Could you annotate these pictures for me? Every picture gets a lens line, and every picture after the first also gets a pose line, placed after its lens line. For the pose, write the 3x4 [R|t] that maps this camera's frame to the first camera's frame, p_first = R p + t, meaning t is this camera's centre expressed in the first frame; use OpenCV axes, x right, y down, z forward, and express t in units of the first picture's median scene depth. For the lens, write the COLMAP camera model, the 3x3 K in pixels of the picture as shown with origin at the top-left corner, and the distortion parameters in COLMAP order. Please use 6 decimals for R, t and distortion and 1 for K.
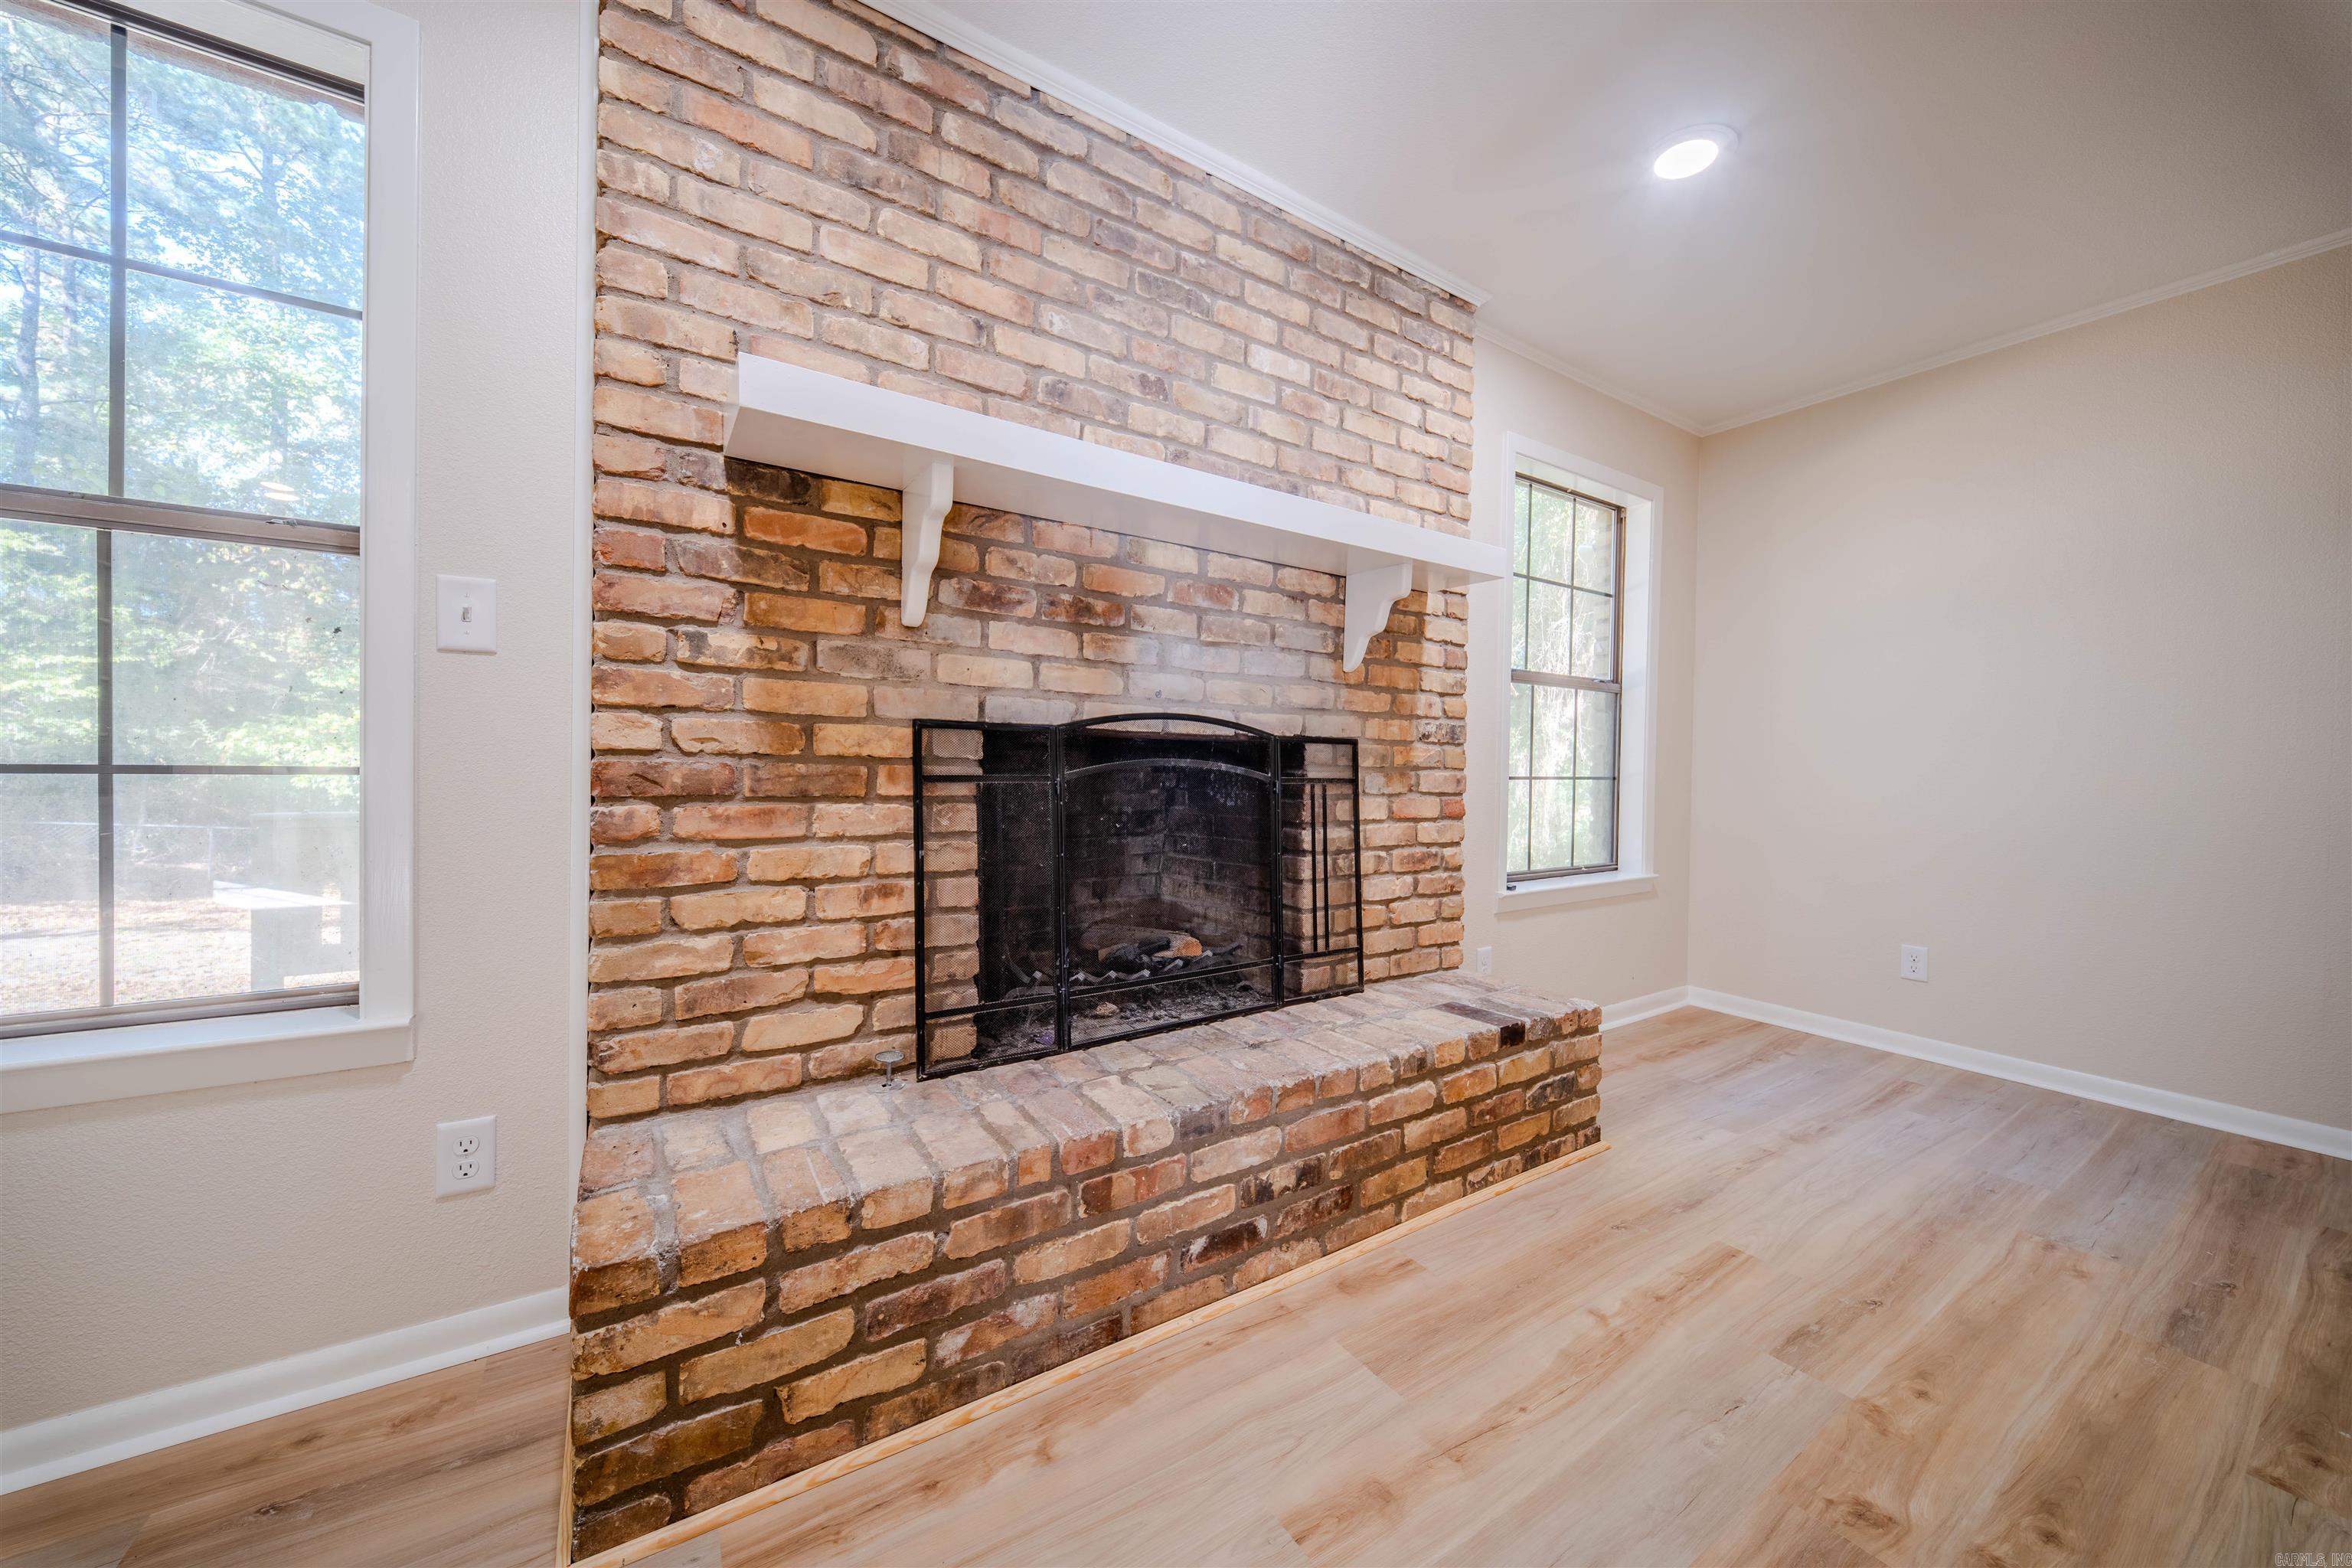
lens RADIAL K [[822.1, 0, 1180.5], [0, 822.1, 779.7], [0, 0, 1]] dist [-0.001206, -0.000697]
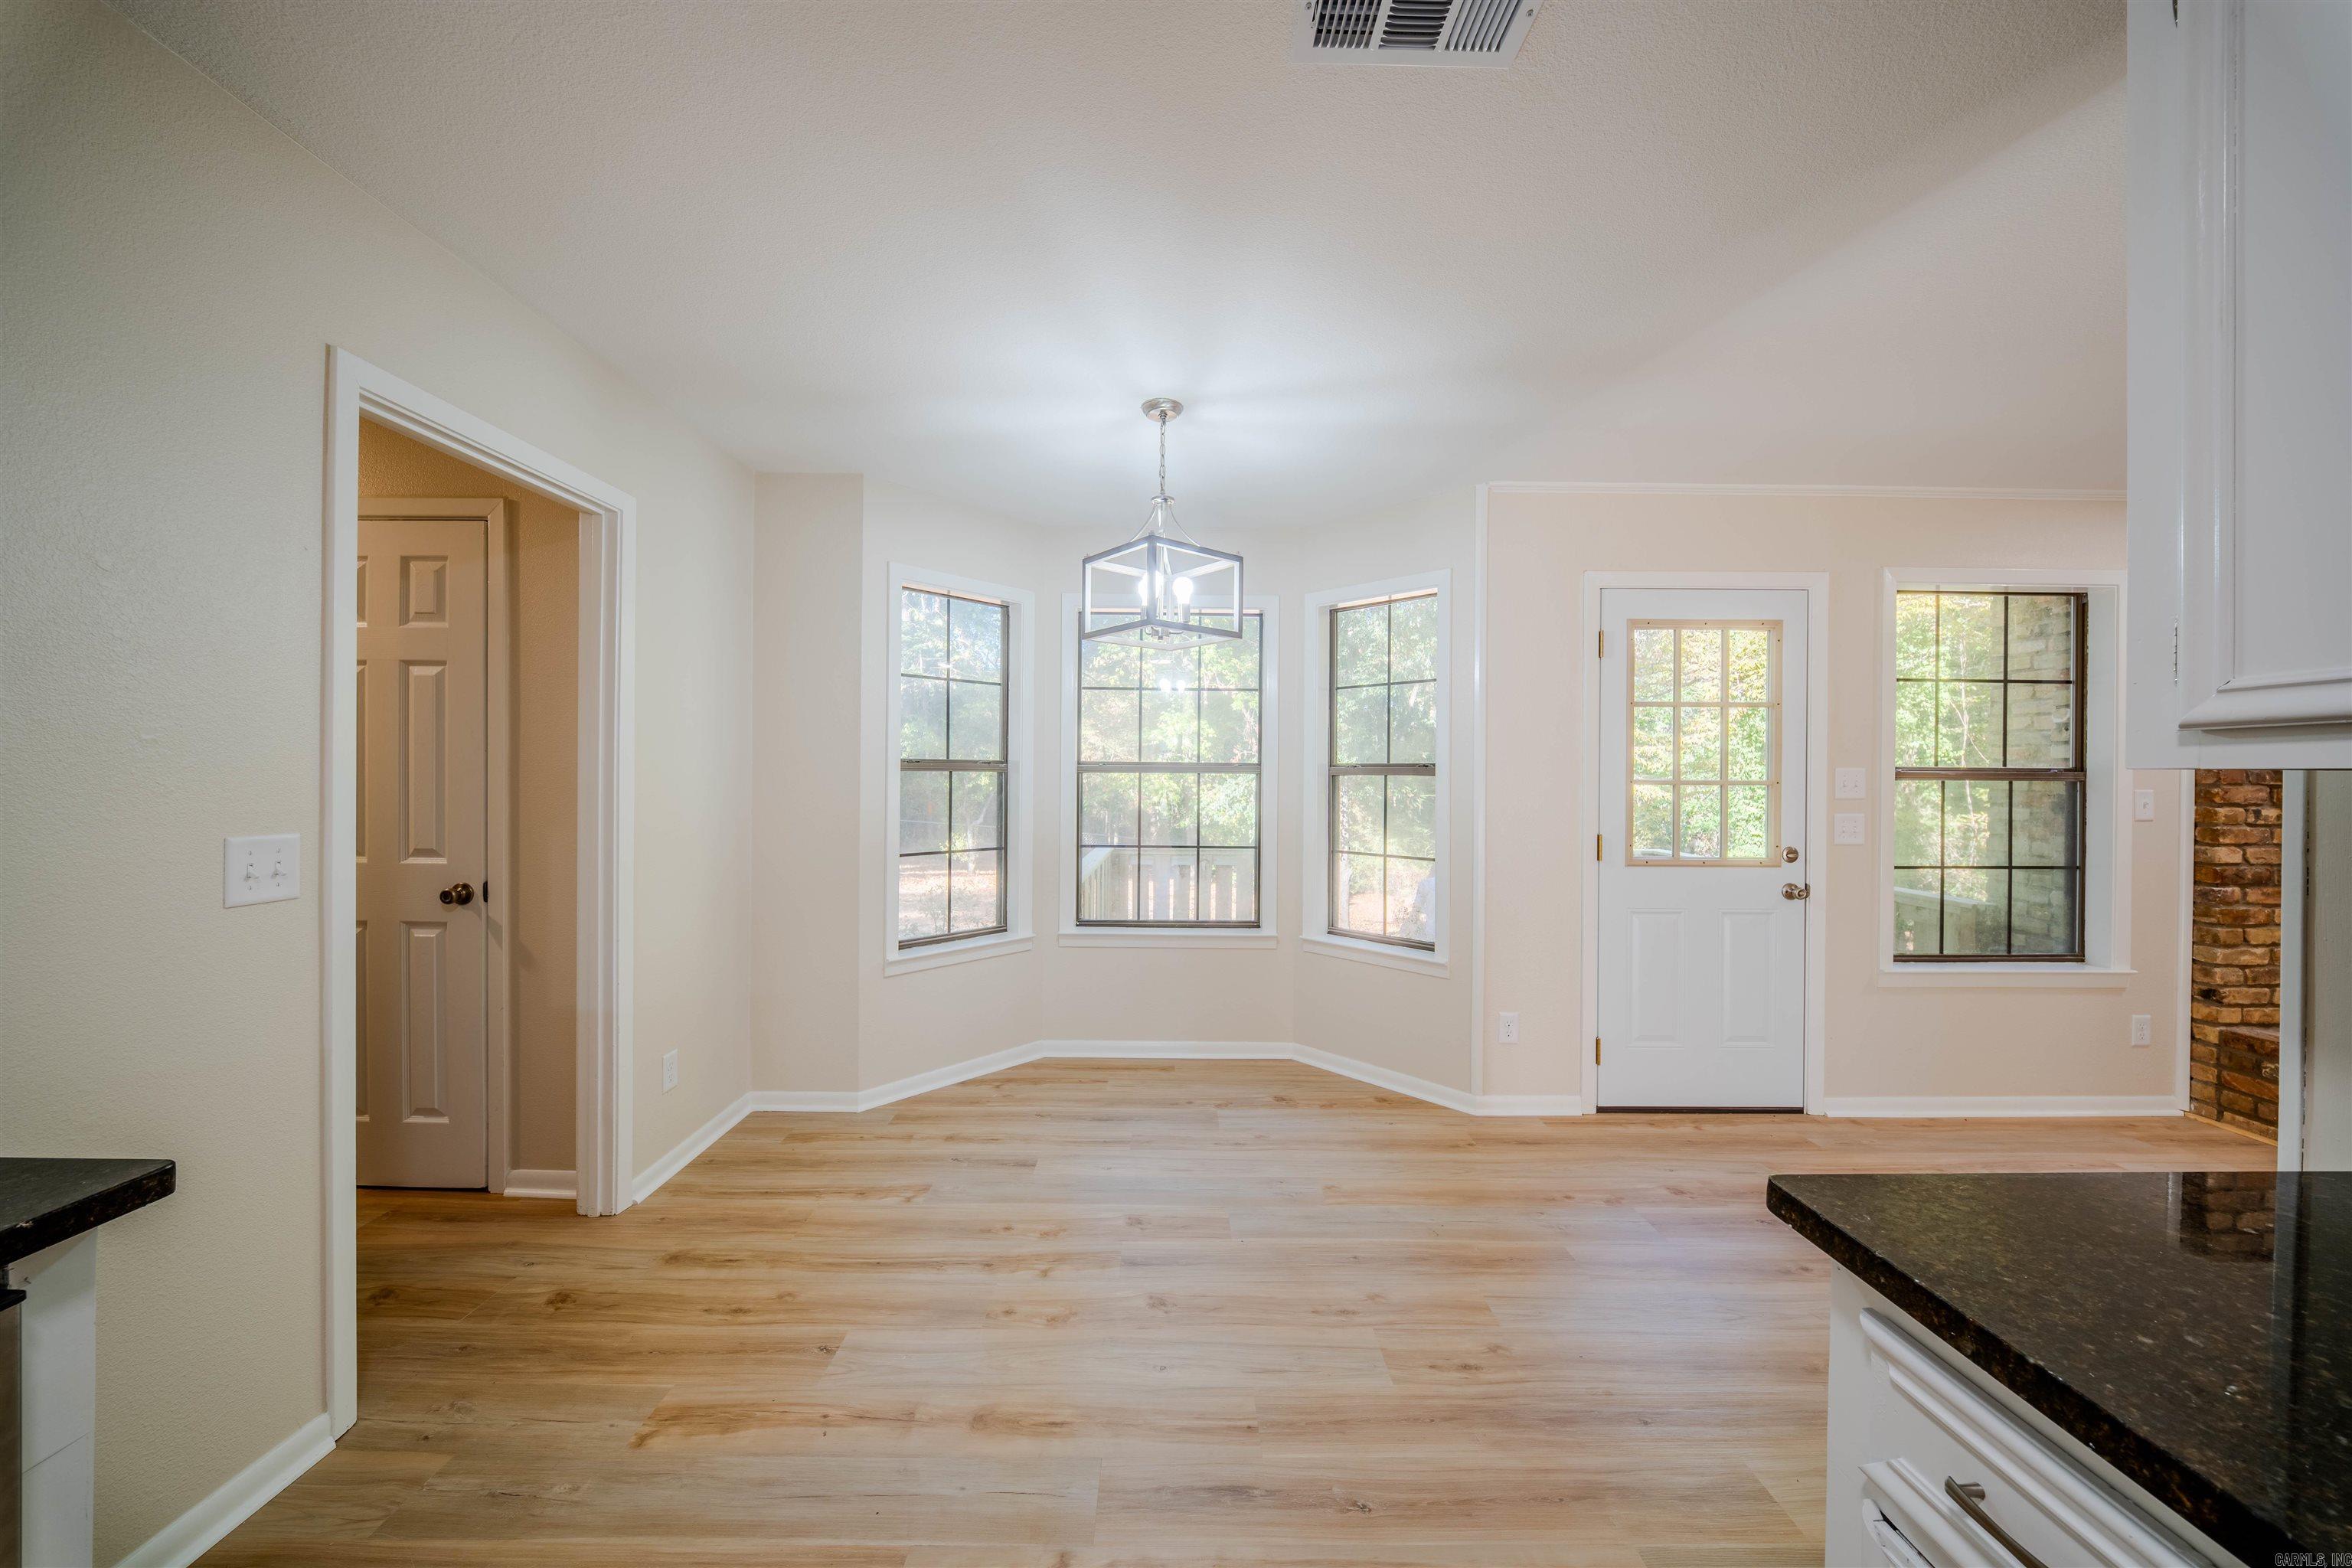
lens RADIAL K [[782.7, 0, 1176.0], [0, 782.7, 783.3], [0, 0, 1]] dist [-0.009530, -0.000066]
pose [[0.835157, -0.003795, -0.549998, -1.558755], [-0.004664, 0.999891, -0.013983, -0.171914], [0.549992, 0.014243, 0.835049, -1.924198]]
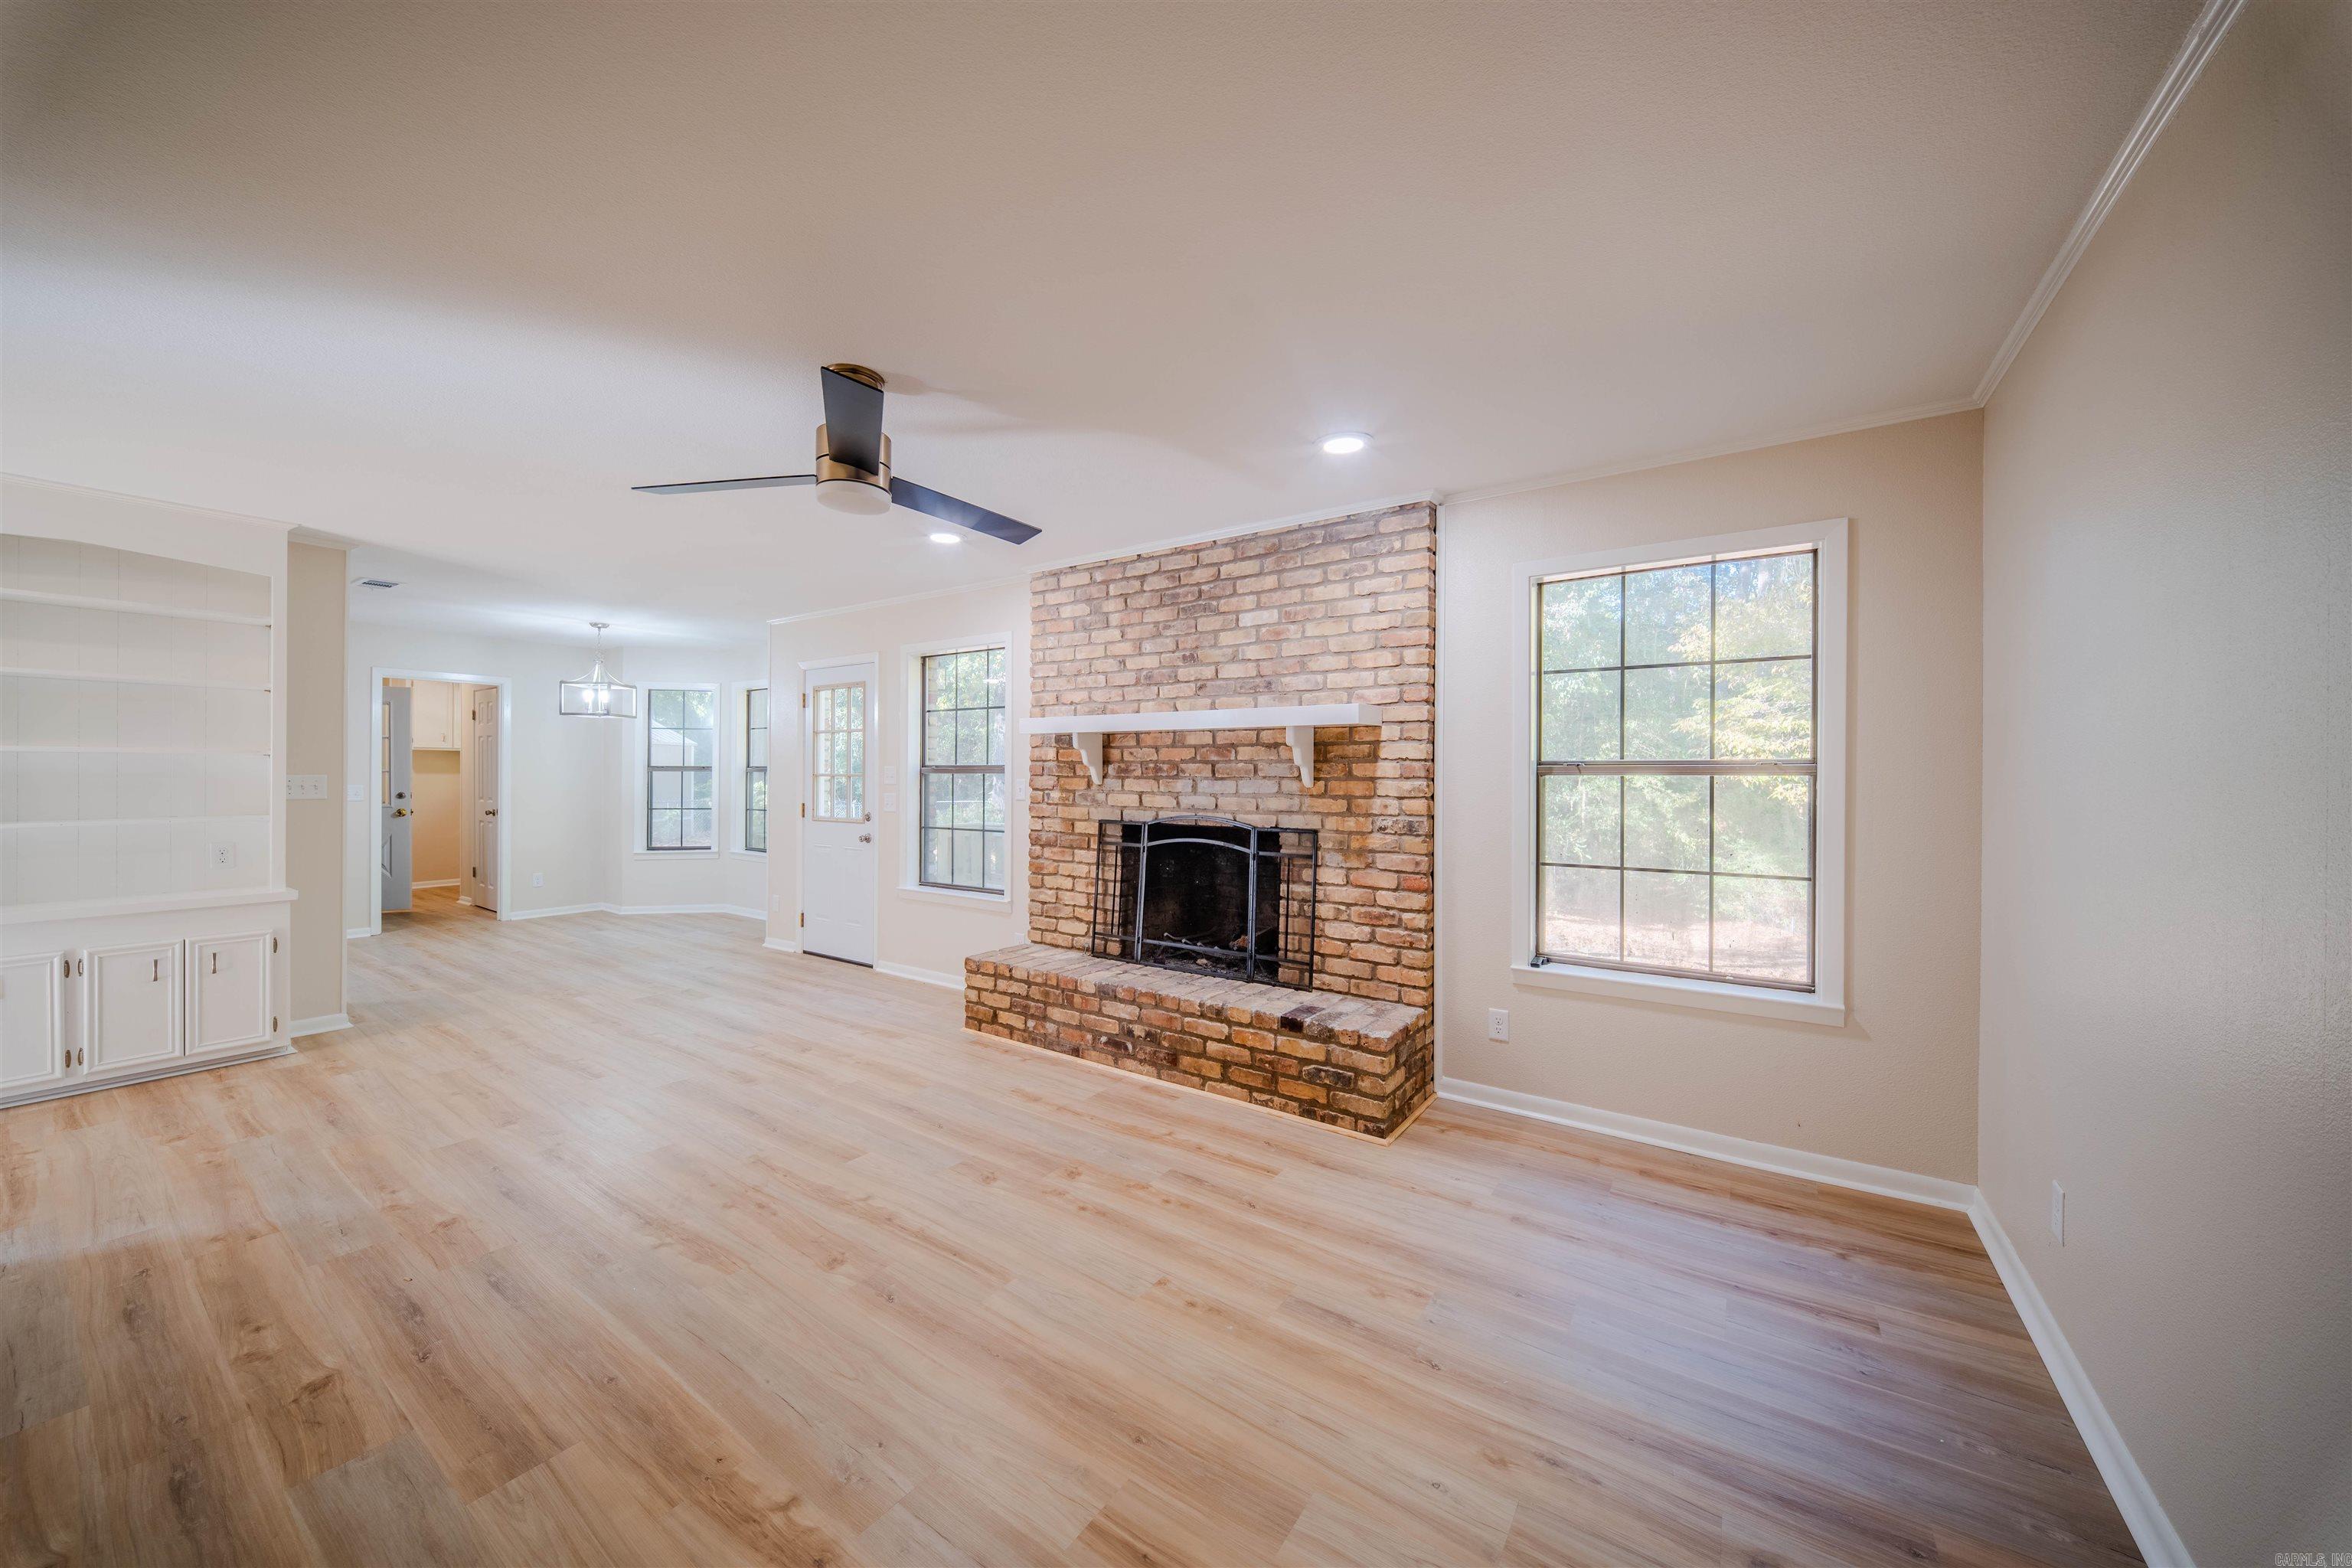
lens RADIAL K [[822.1, 0, 1180.6], [0, 822.1, 782.9], [0, 0, 1]] dist [-0.001206, -0.000697]
pose [[0.385251, -0.005289, -0.922797, 2.075196], [-0.015375, 0.999808, -0.012149, -0.154799], [0.922684, 0.018868, 0.385095, 0.211094]]
